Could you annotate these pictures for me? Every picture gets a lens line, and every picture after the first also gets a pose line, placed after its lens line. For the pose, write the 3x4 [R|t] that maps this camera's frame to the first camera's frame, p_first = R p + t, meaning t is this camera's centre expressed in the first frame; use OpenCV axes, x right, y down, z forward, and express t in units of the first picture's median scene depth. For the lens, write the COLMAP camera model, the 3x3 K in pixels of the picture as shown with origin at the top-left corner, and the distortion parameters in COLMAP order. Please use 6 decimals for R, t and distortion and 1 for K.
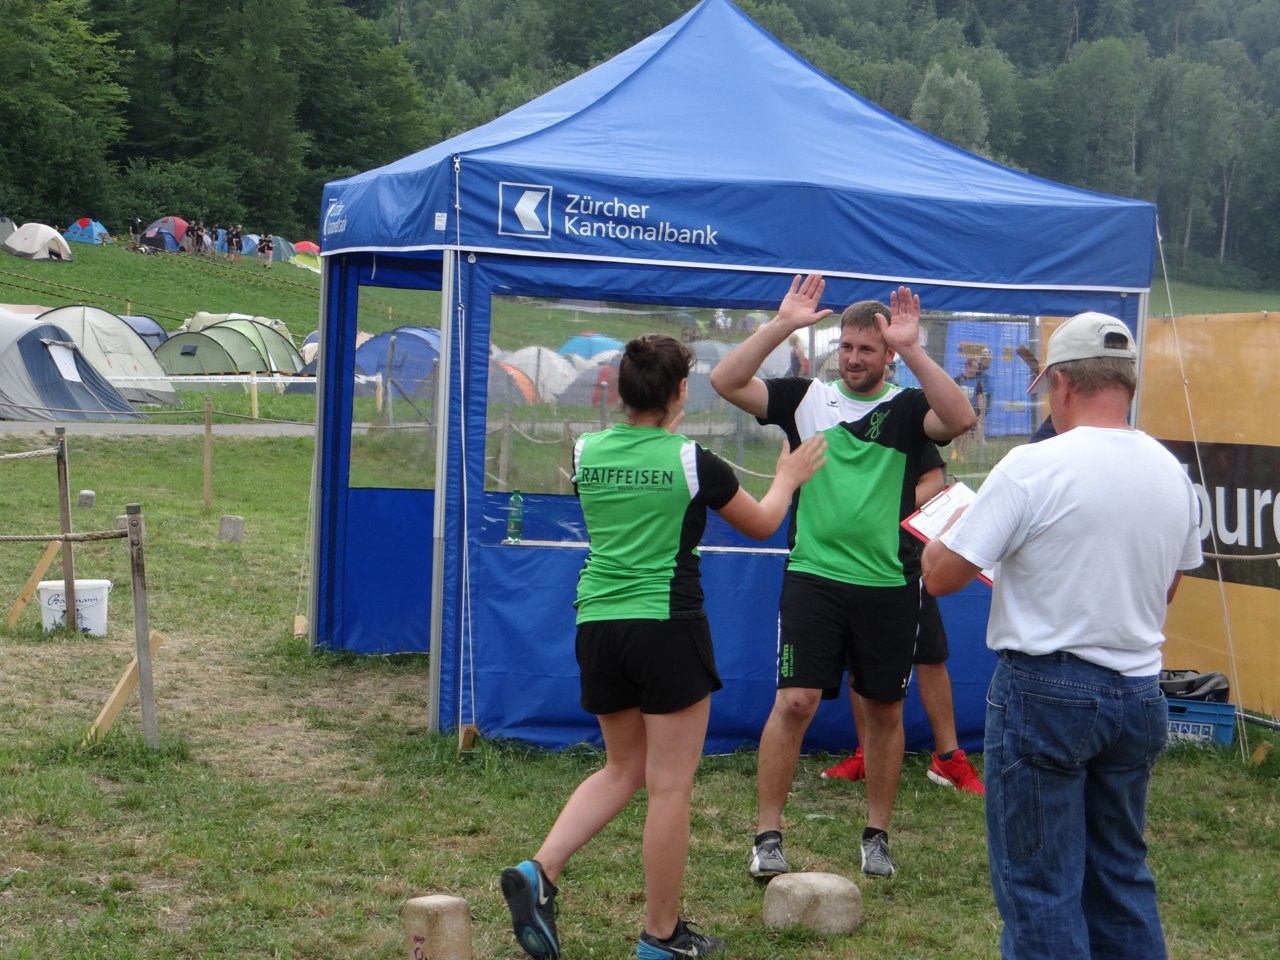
lens RADIAL K [[2632.6, 0, 619.5], [0, 2632.6, 533.1], [0, 0, 1]] dist [-0.029796, 0.000000]
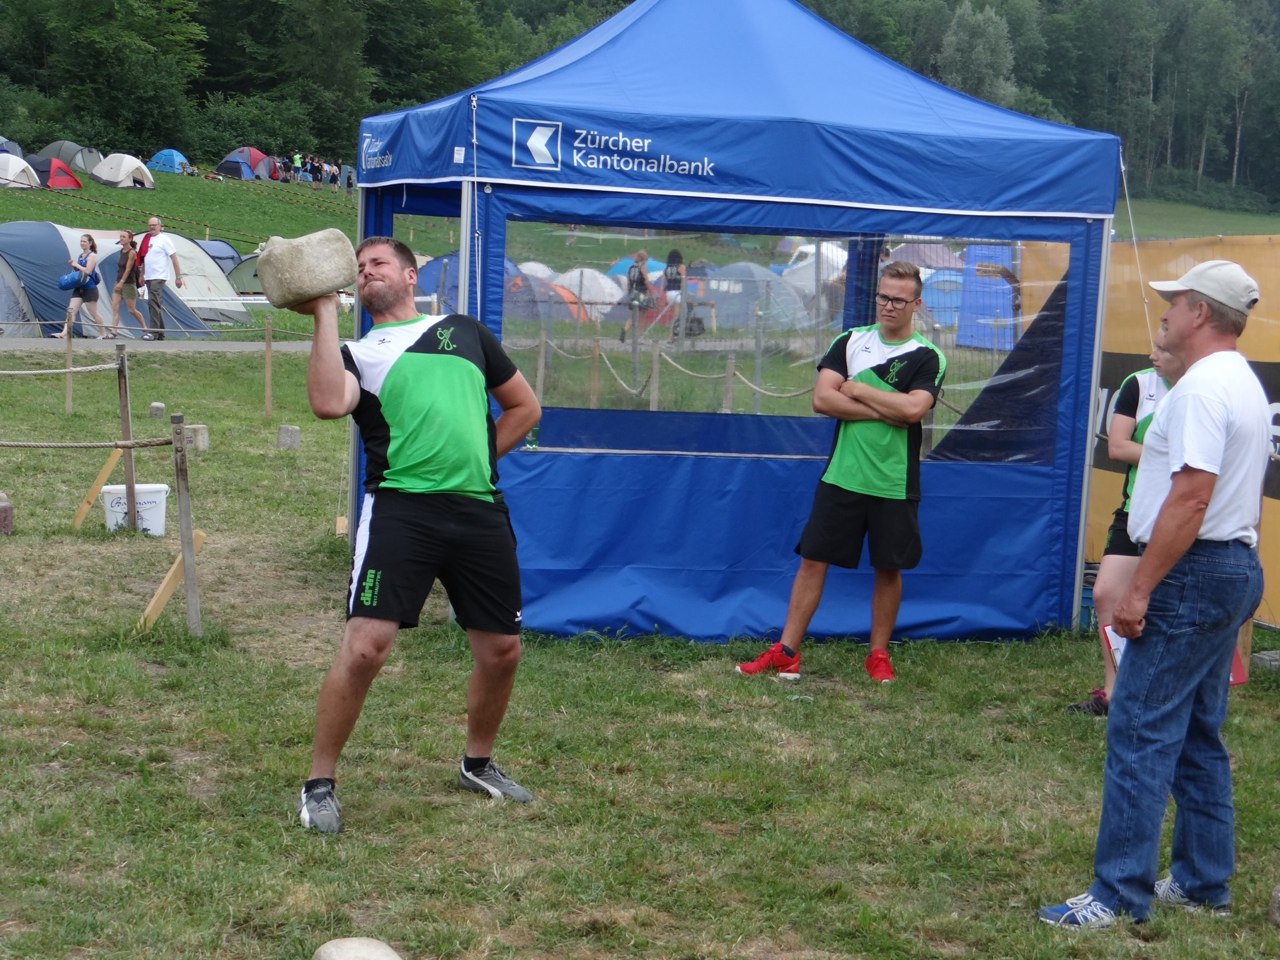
lens RADIAL K [[2460.6, 0, 632.4], [0, 2460.6, 485.1], [0, 0, 1]] dist [-0.022874, 0.000000]
pose [[0.999900, -0.000785, -0.014085, 0.017924], [0.001029, 0.999849, 0.017324, 0.001023], [0.014069, -0.017337, 0.999751, -0.022309]]
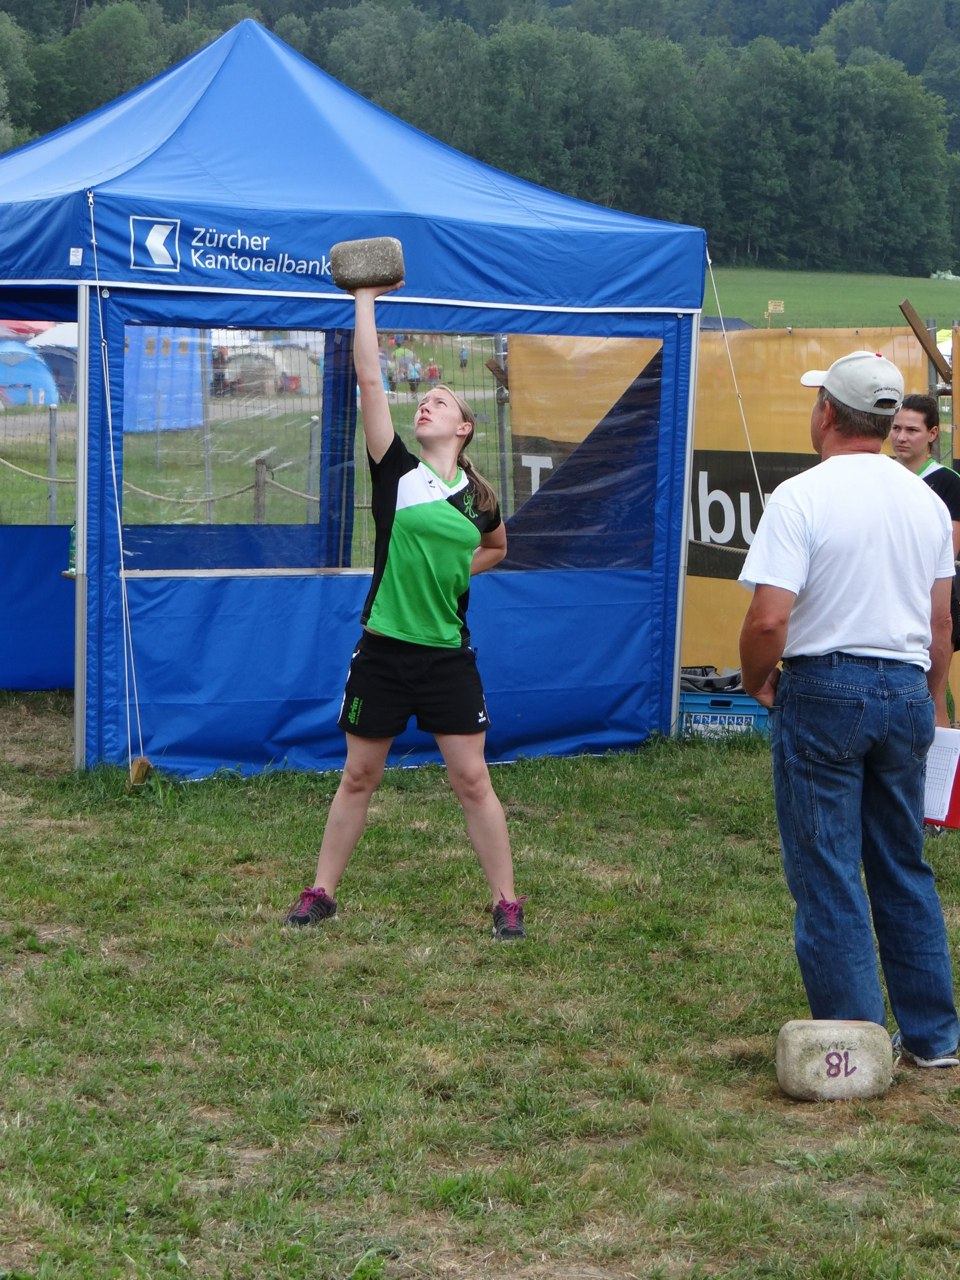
lens RADIAL K [[2808.7, 0, 478.8], [0, 2808.7, 649.2], [0, 0, 1]] dist [-0.077193, 0.000000]
pose [[0.955487, -0.050524, 0.290675, -0.234137], [0.037984, 0.998095, 0.048627, -0.015596], [-0.292578, -0.035422, 0.955585, -0.062315]]
